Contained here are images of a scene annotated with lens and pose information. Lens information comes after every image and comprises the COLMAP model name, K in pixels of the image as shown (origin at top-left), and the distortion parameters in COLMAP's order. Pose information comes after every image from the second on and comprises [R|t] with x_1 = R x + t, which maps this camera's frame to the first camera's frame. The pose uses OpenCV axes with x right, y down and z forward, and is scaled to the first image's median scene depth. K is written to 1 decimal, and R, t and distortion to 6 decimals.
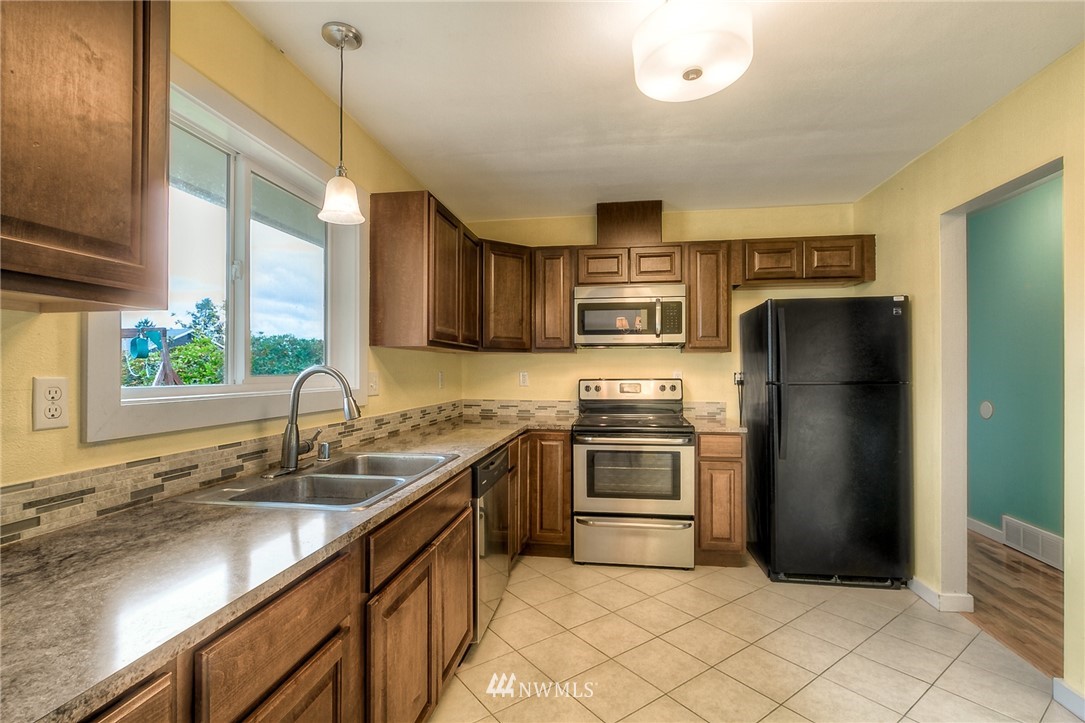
lens RADIAL K [[504.2, 0, 543.8], [0, 504.2, 361.1], [0, 0, 1]] dist [-0.015724, 0.003445]
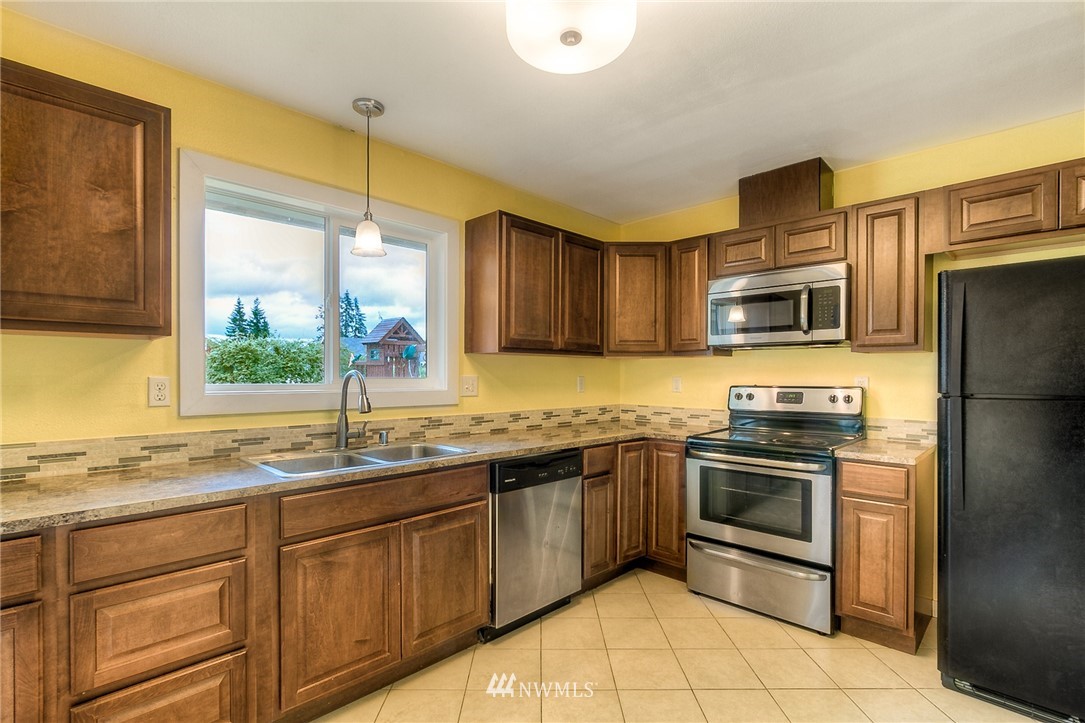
lens RADIAL K [[504.2, 0, 533.5], [0, 504.2, 372.0], [0, 0, 1]] dist [-0.015724, 0.003445]
pose [[0.808508, 0.000855, -0.588485, 0.374871], [0.006138, 0.999932, 0.009884, 0.001899], [0.588453, -0.011604, 0.808448, 0.122023]]
